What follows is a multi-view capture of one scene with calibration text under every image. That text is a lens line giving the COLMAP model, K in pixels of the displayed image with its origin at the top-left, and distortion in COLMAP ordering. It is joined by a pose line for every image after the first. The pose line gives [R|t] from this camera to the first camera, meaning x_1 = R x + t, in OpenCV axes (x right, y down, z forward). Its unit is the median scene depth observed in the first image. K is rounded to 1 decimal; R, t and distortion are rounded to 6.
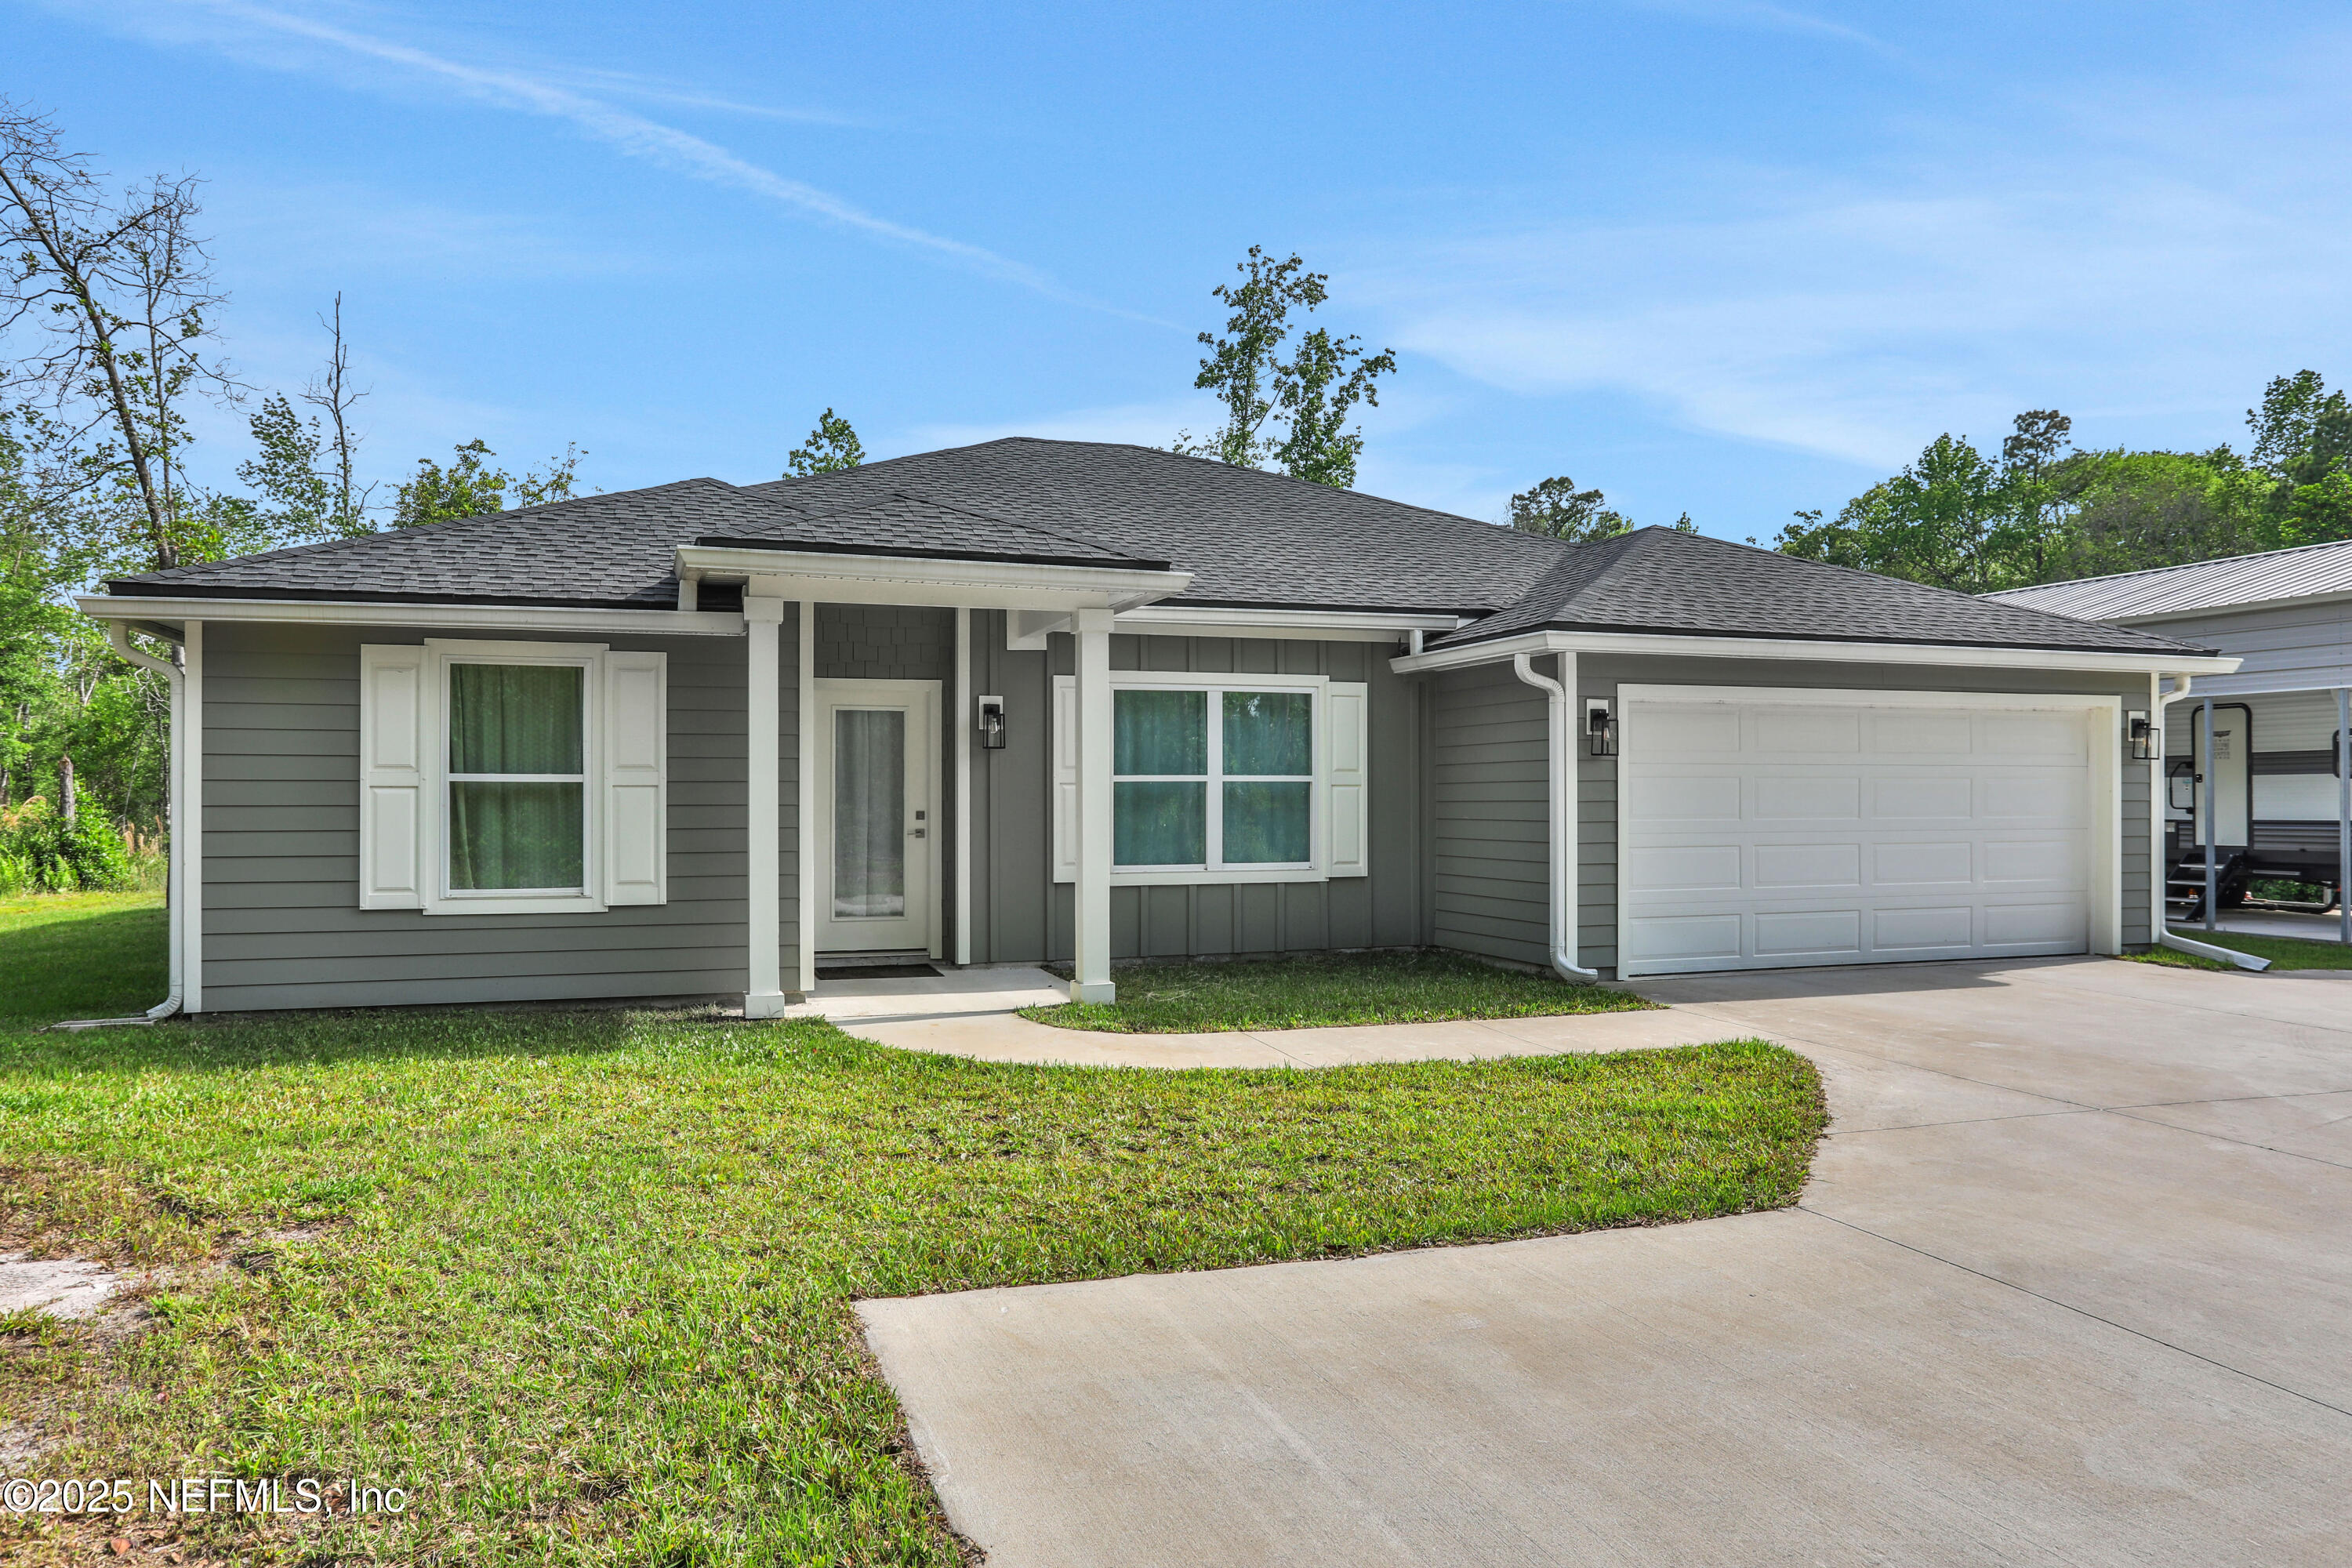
lens RADIAL K [[1612.3, 0, 1168.0], [0, 1612.3, 769.8], [0, 0, 1]] dist [-0.066984, 0.080003]
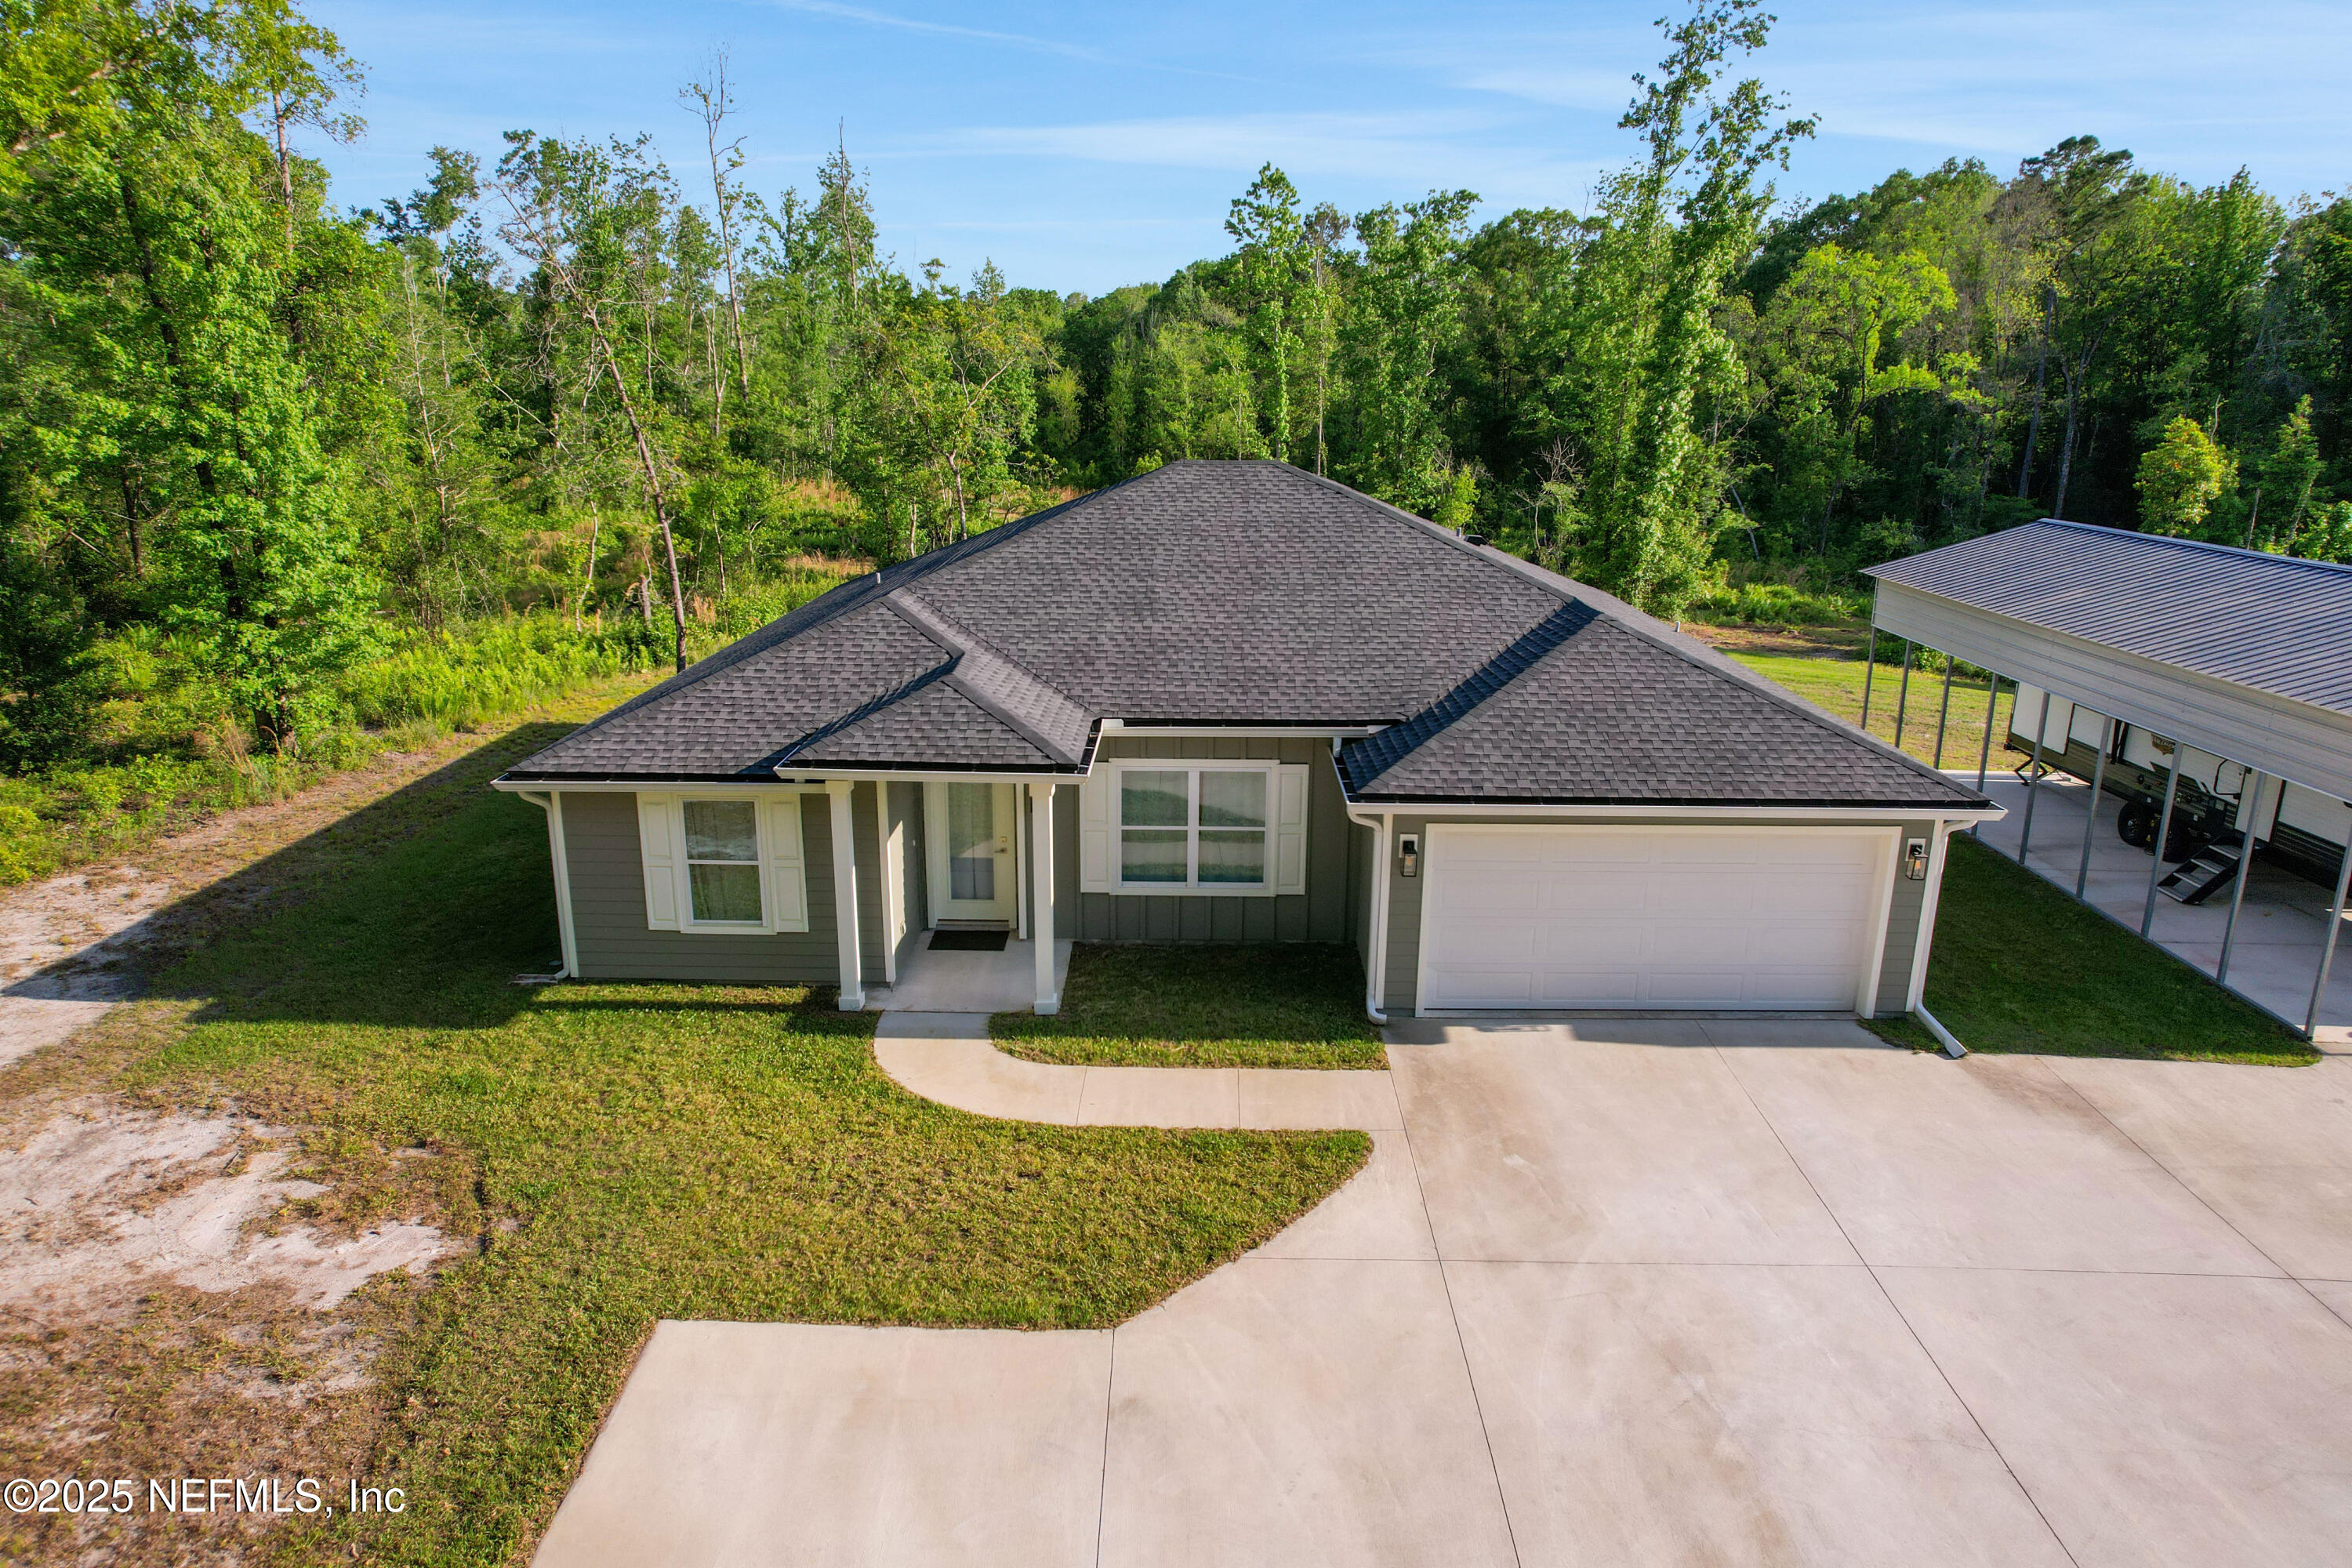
lens RADIAL K [[1487.8, 0, 1190.0], [0, 1487.8, 775.3], [0, 0, 1]] dist [-0.050759, 0.032231]
pose [[0.946058, 0.093959, -0.310075, 0.433711], [-0.009182, 0.964418, 0.264223, -0.391890], [0.323868, -0.247123, 0.913258, -0.226207]]
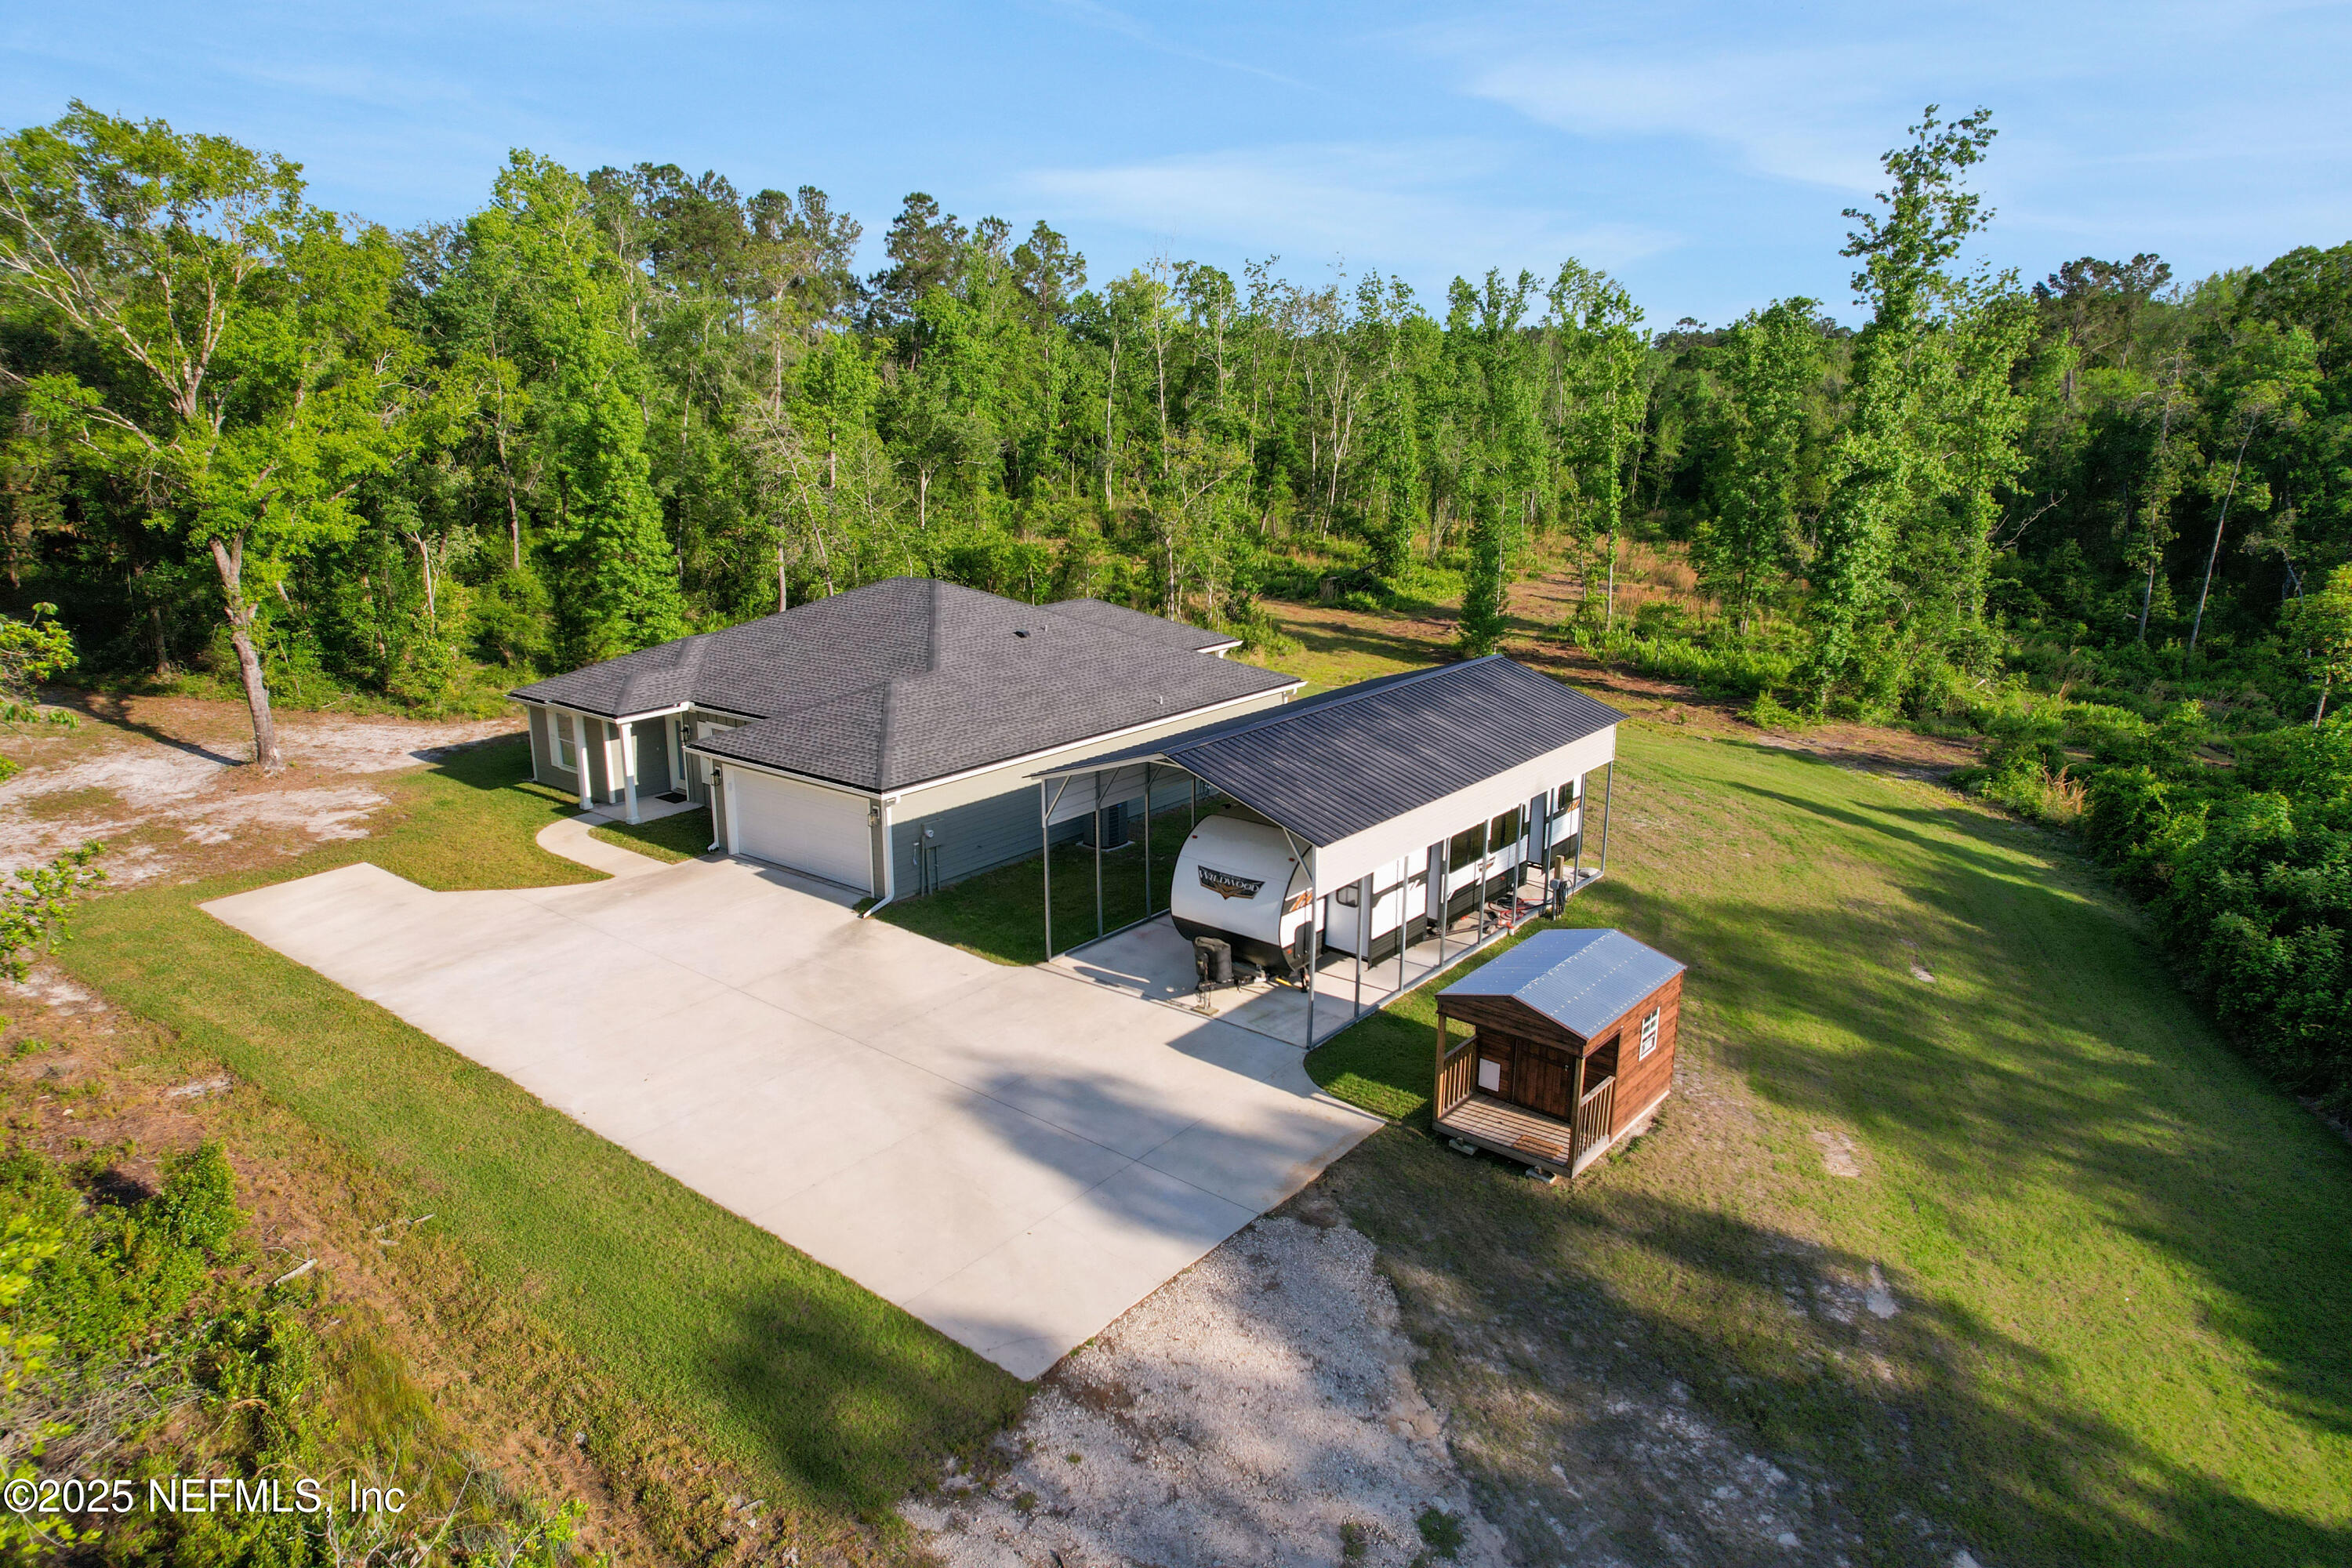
lens RADIAL K [[1483.0, 0, 1191.1], [0, 1483.0, 785.9], [0, 0, 1]] dist [-0.072783, 0.067340]
pose [[0.566432, 0.218528, -0.794607, 2.721298], [-0.000176, 0.964234, 0.265052, -0.678981], [0.824109, -0.149994, 0.546211, 0.170546]]
